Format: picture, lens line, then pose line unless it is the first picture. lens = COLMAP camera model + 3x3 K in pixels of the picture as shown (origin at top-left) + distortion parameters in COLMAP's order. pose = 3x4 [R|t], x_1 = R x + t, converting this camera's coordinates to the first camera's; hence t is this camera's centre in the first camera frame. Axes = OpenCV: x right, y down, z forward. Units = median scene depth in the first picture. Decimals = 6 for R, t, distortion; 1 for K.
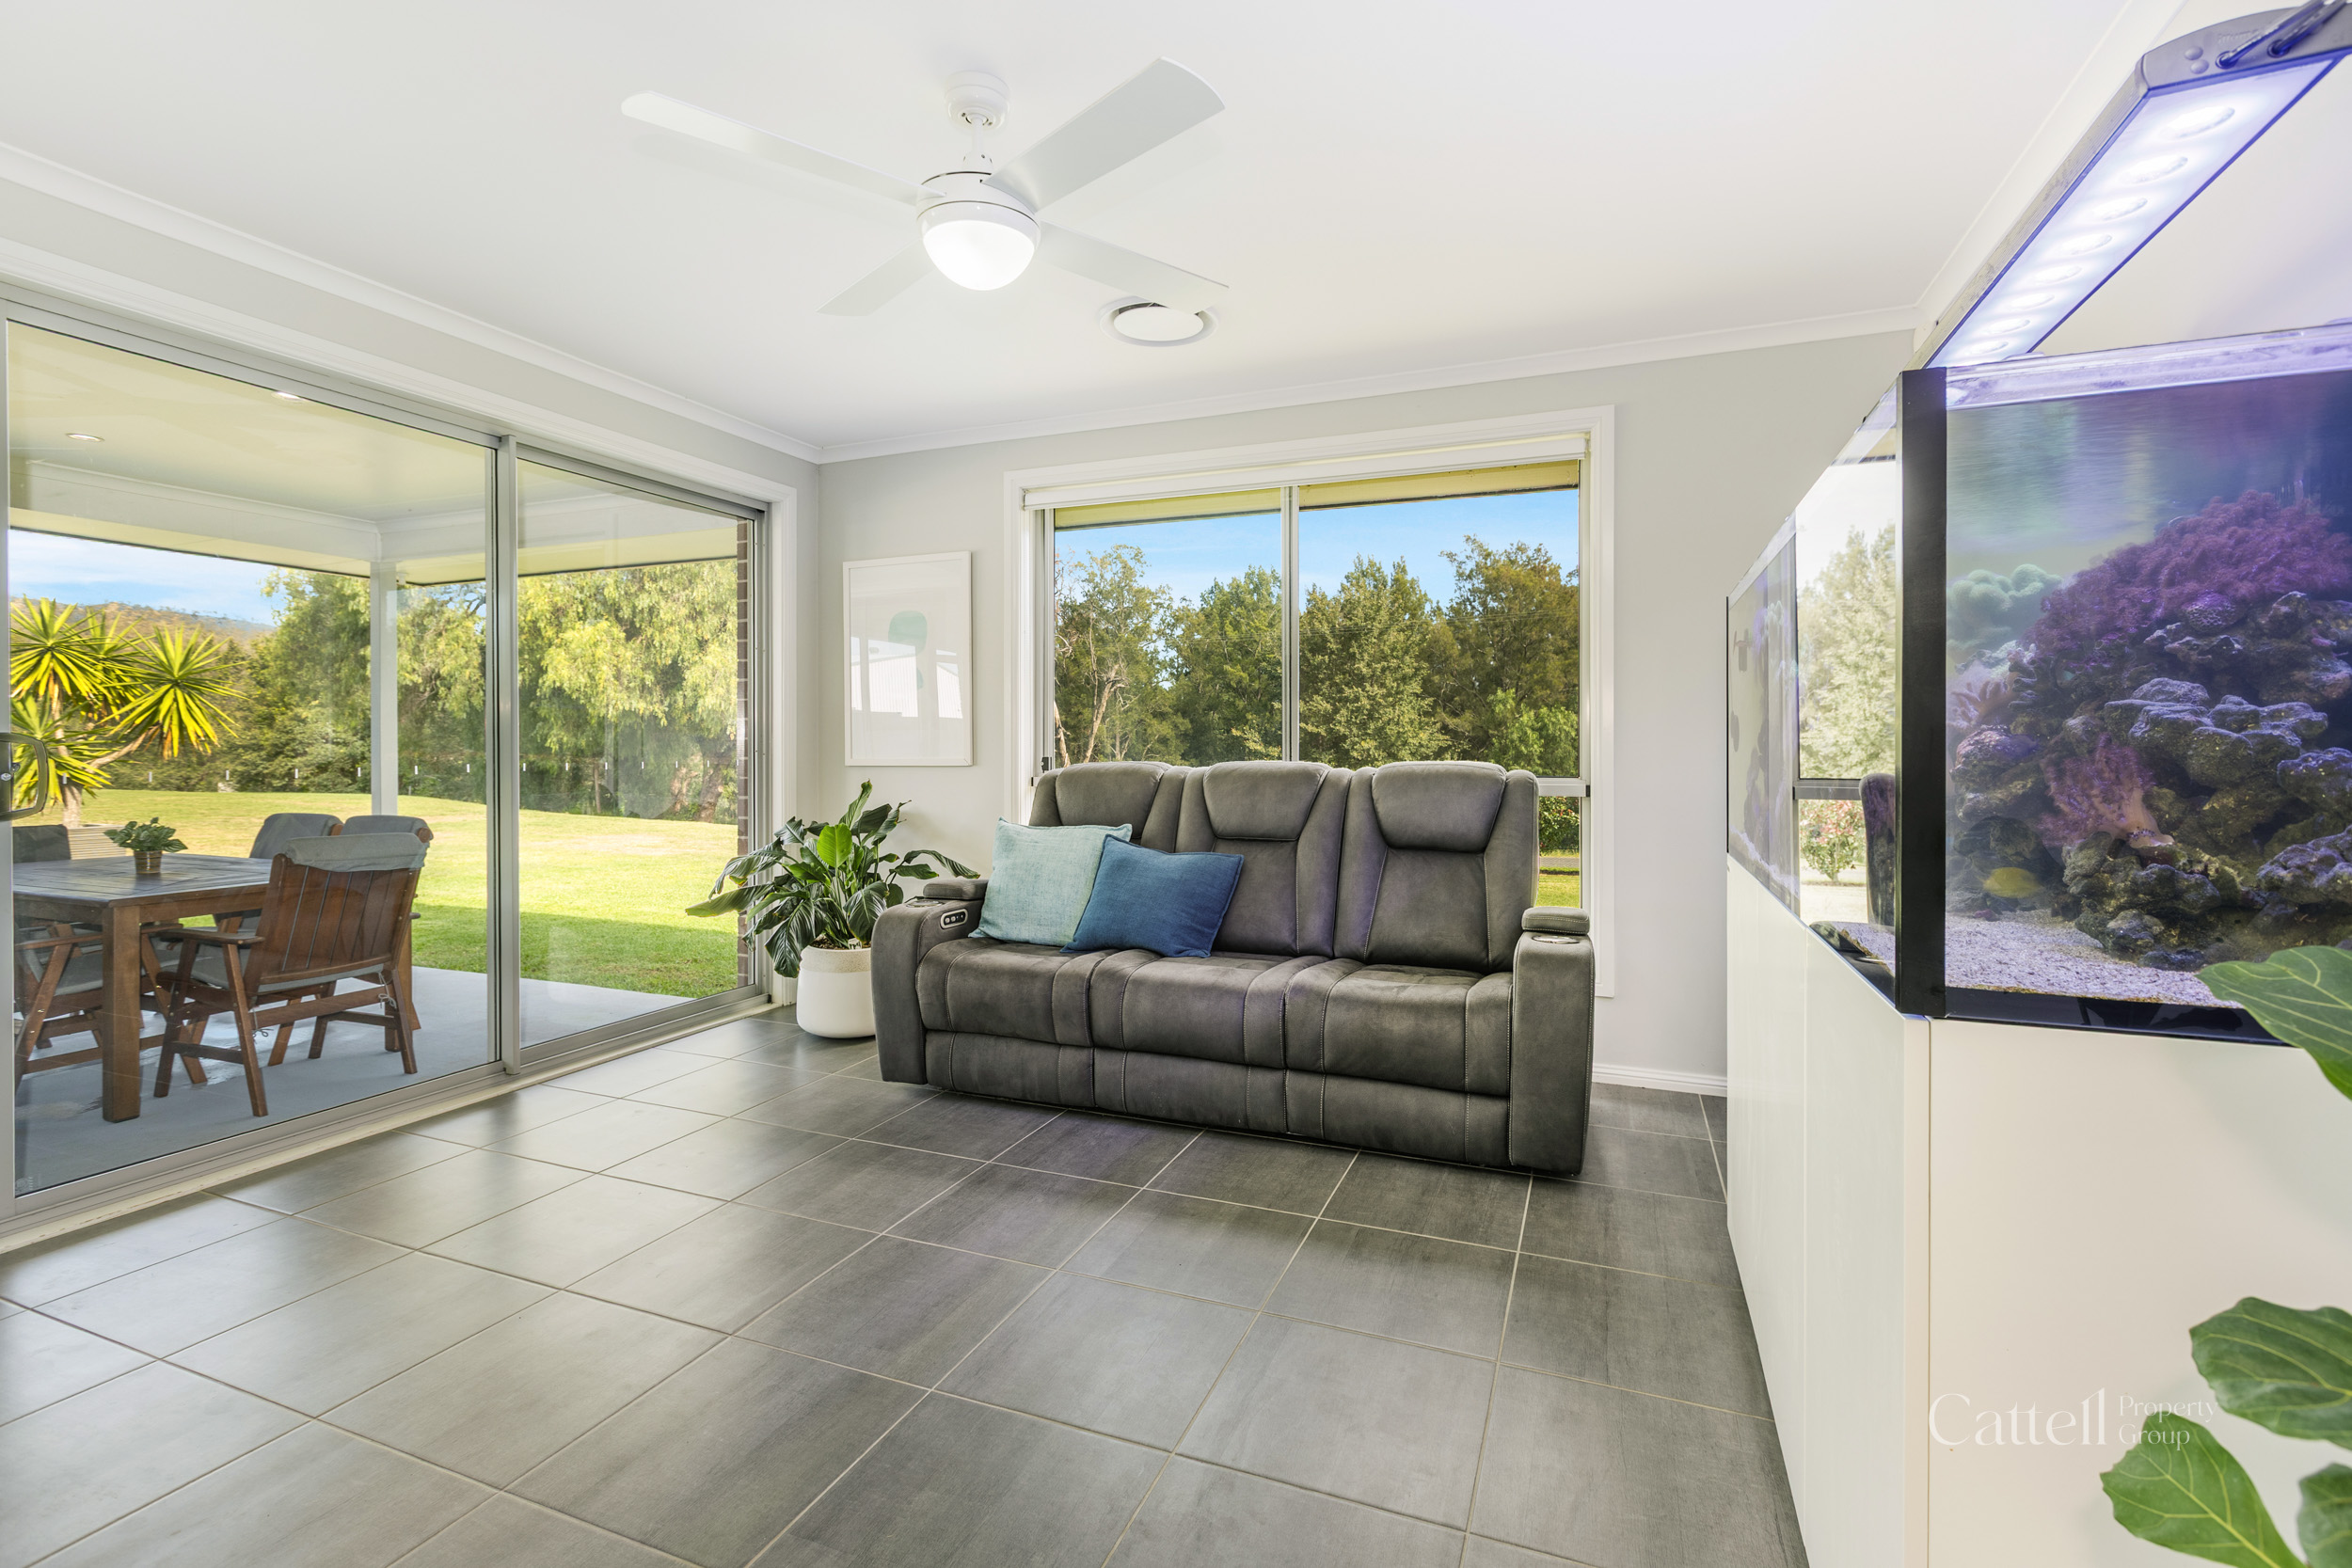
lens RADIAL K [[1064.6, 0, 1177.8], [0, 1064.6, 744.4], [0, 0, 1]] dist [-0.000807, 0.000556]
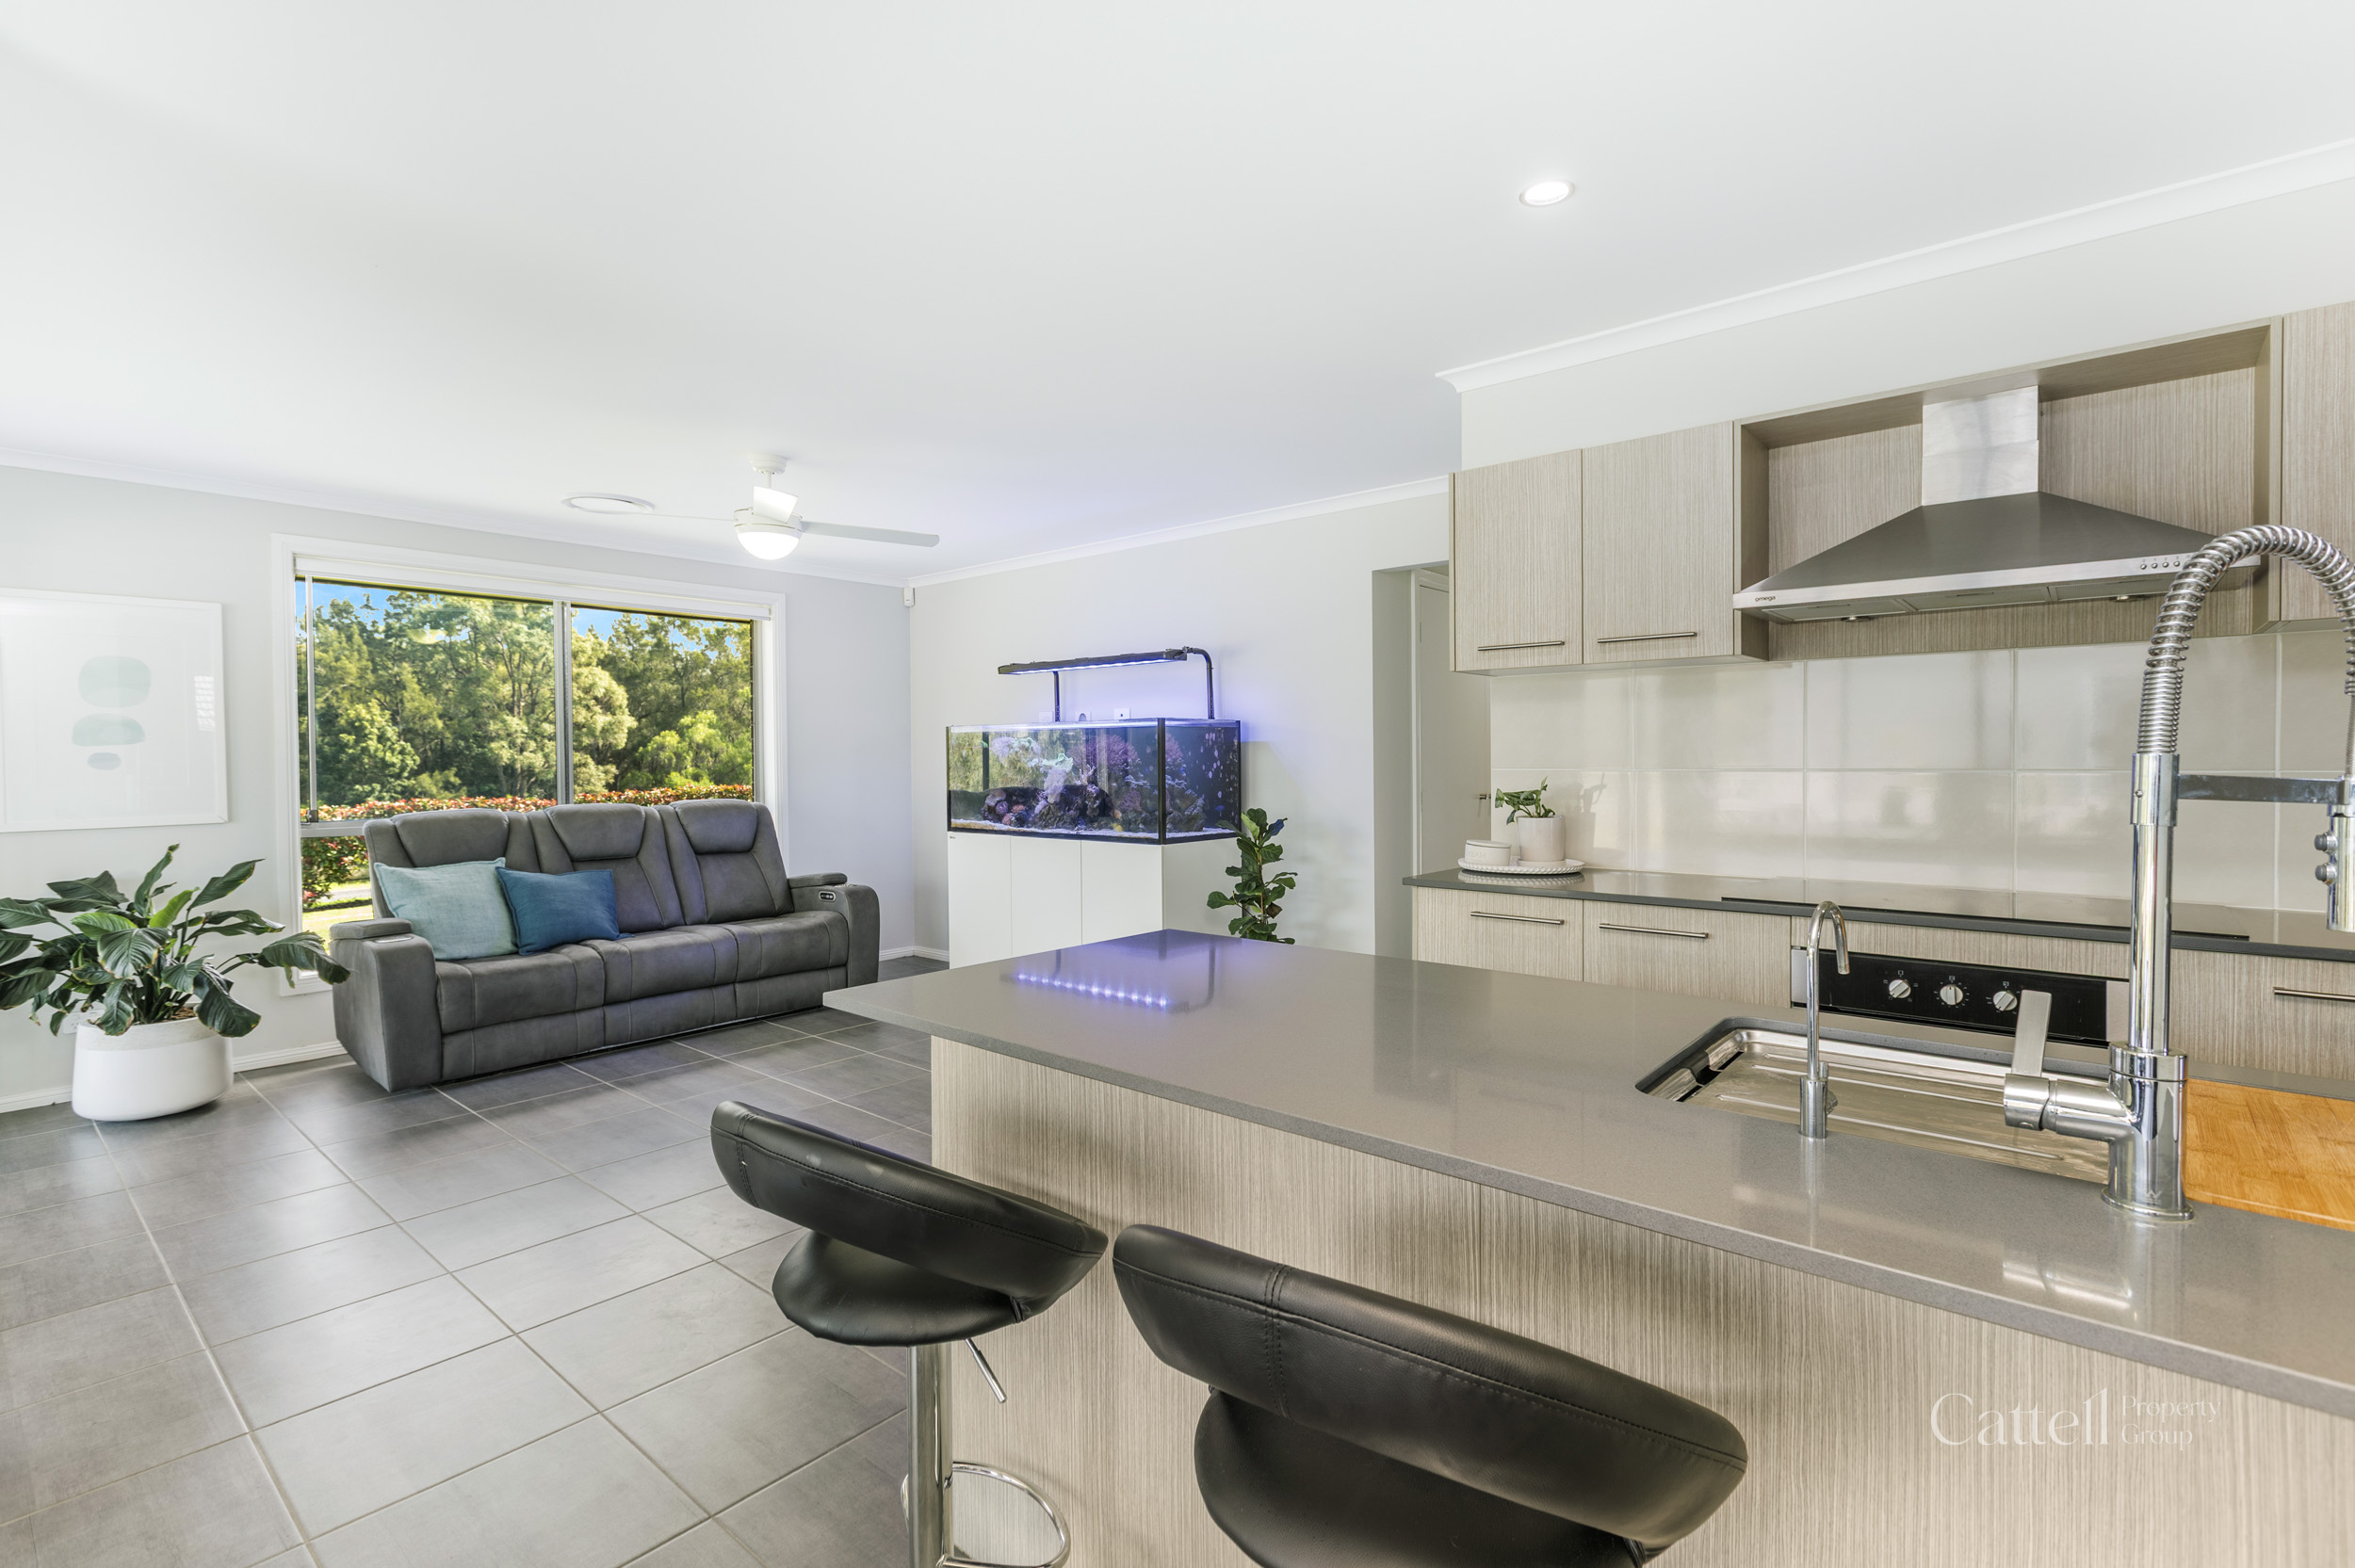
lens RADIAL K [[1070.7, 0, 1175.5], [0, 1070.7, 775.2], [0, 0, 1]] dist [-0.000489, -0.000294]
pose [[0.316274, -0.018853, 0.948480, -0.189402], [0.007178, 0.999821, 0.017480, -0.007690], [-0.948641, 0.001280, 0.316353, -0.031290]]
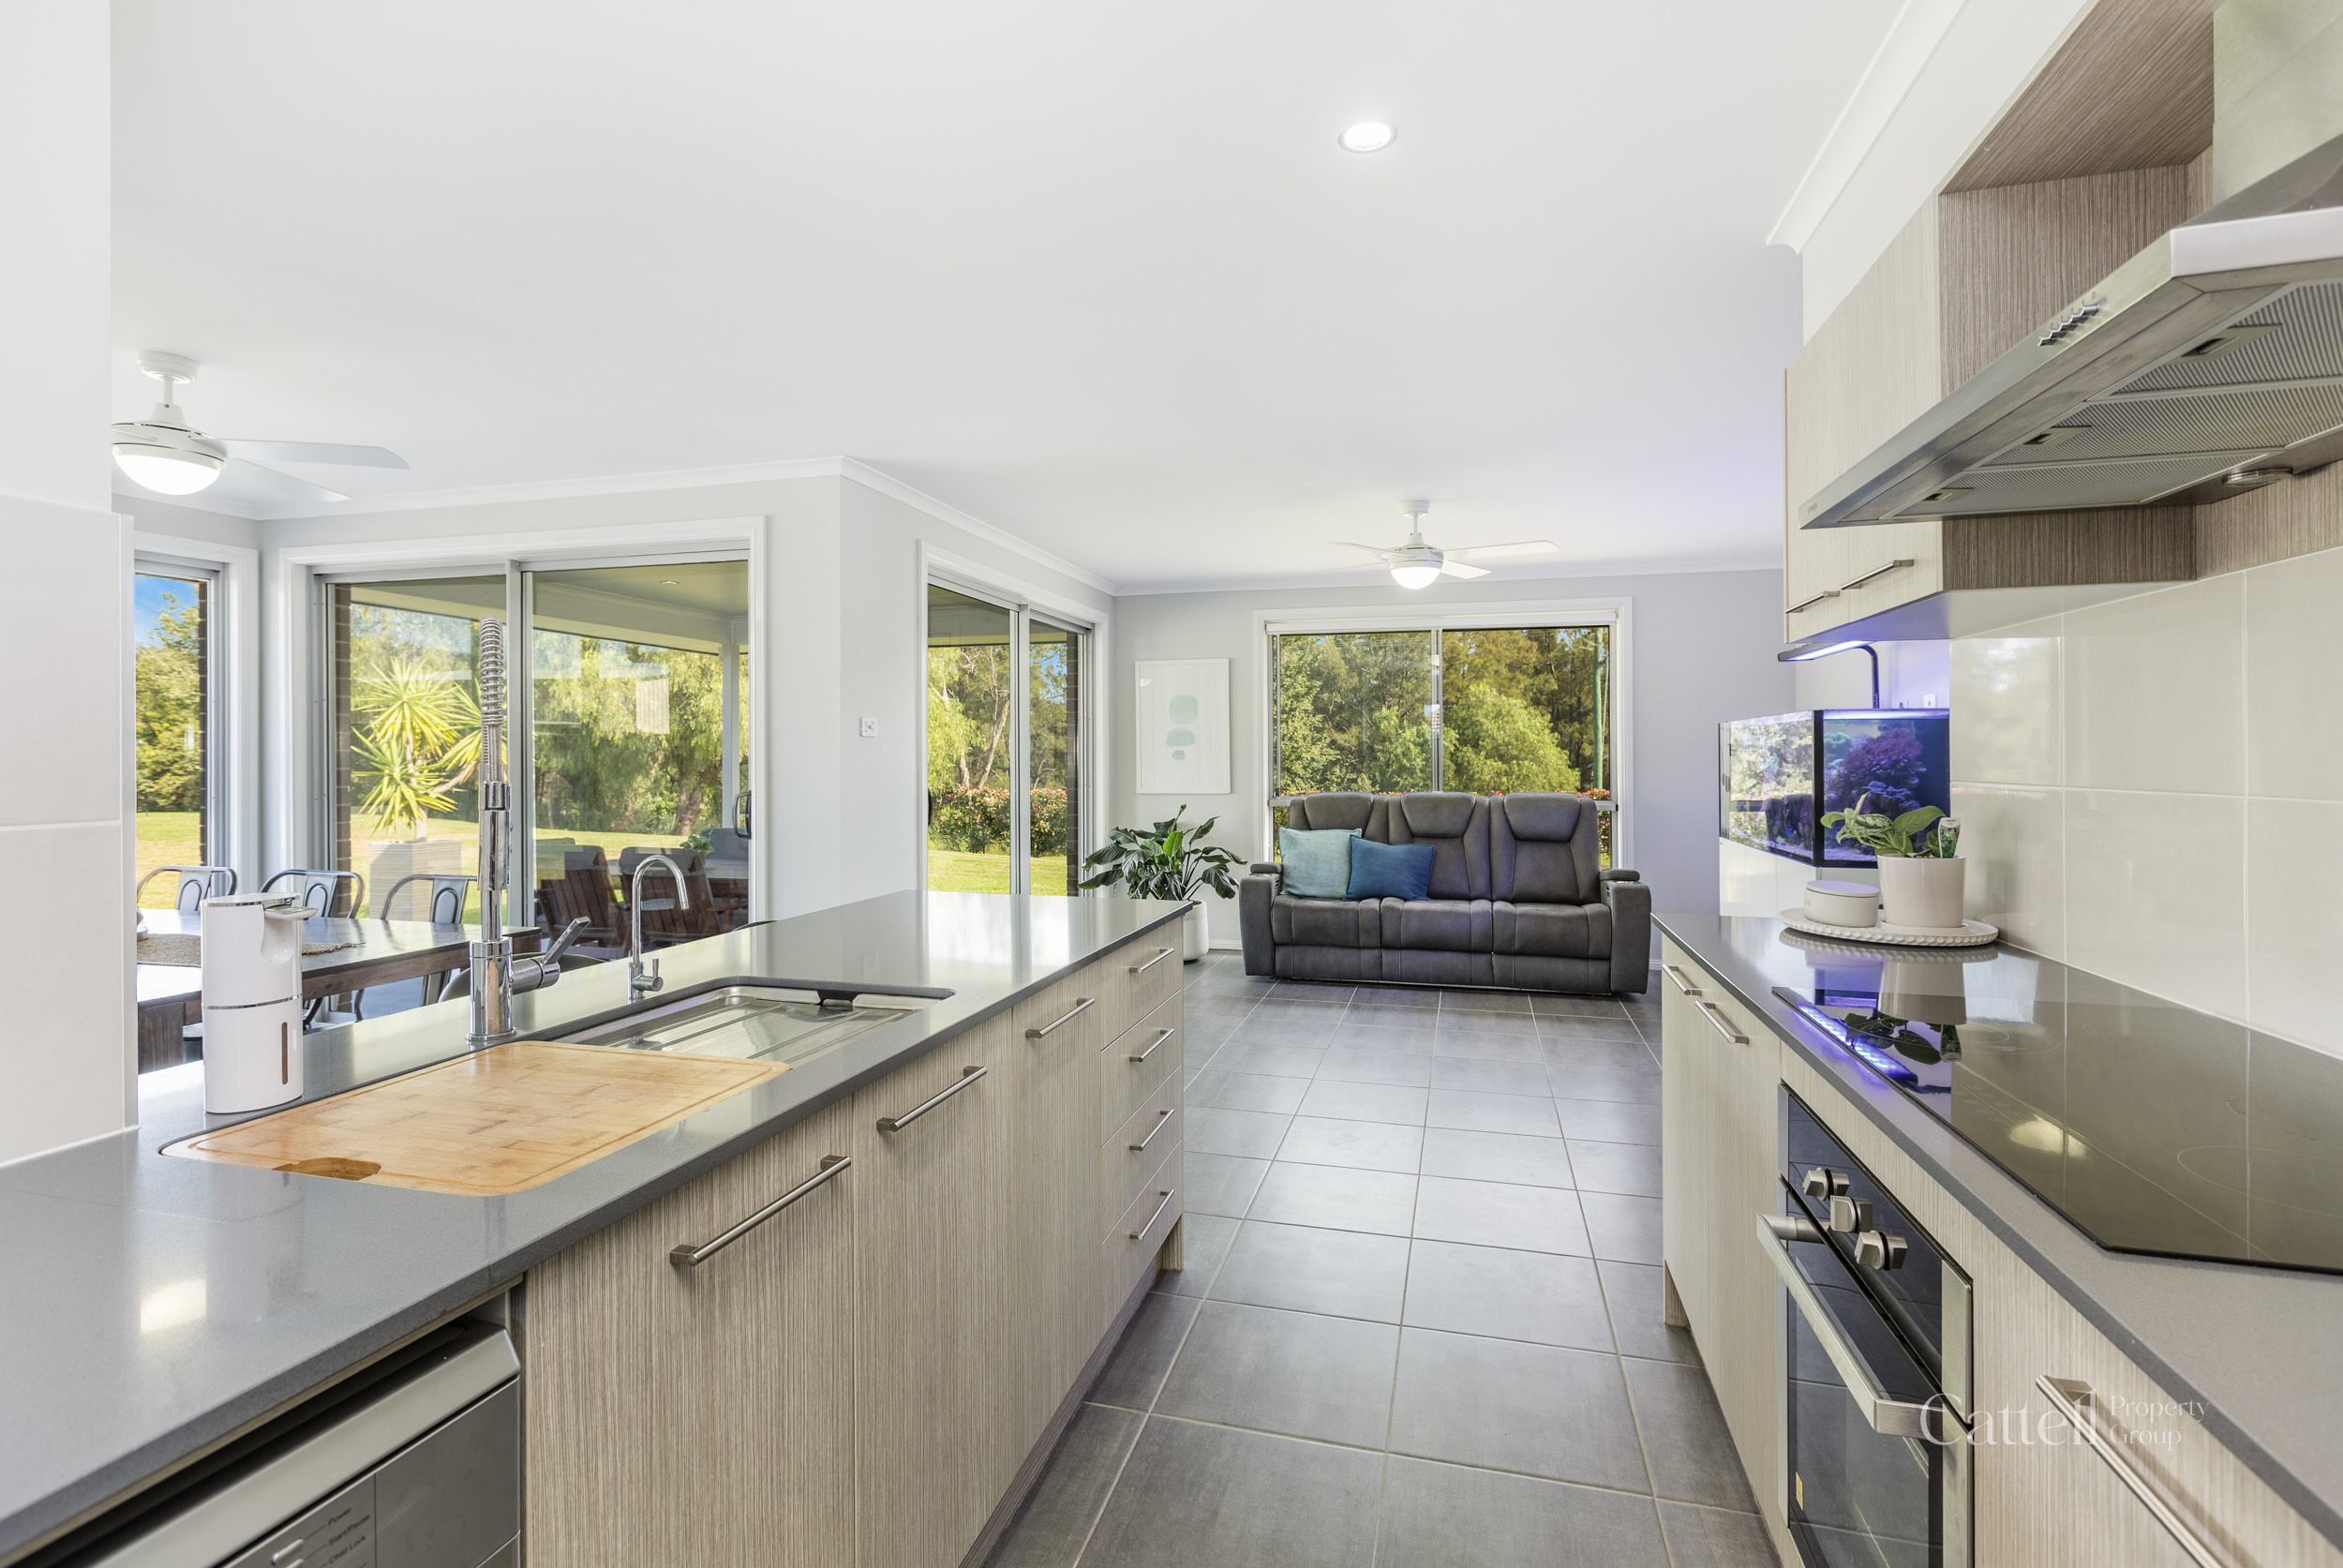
lens RADIAL K [[1067.5, 0, 1173.5], [0, 1067.5, 735.9], [0, 0, 1]] dist [-0.001152, -0.000042]
pose [[0.993433, 0.000706, 0.114410, -0.102129], [0.001520, 0.999811, -0.019372, -0.007856], [-0.114402, 0.019419, 0.993245, -0.127636]]
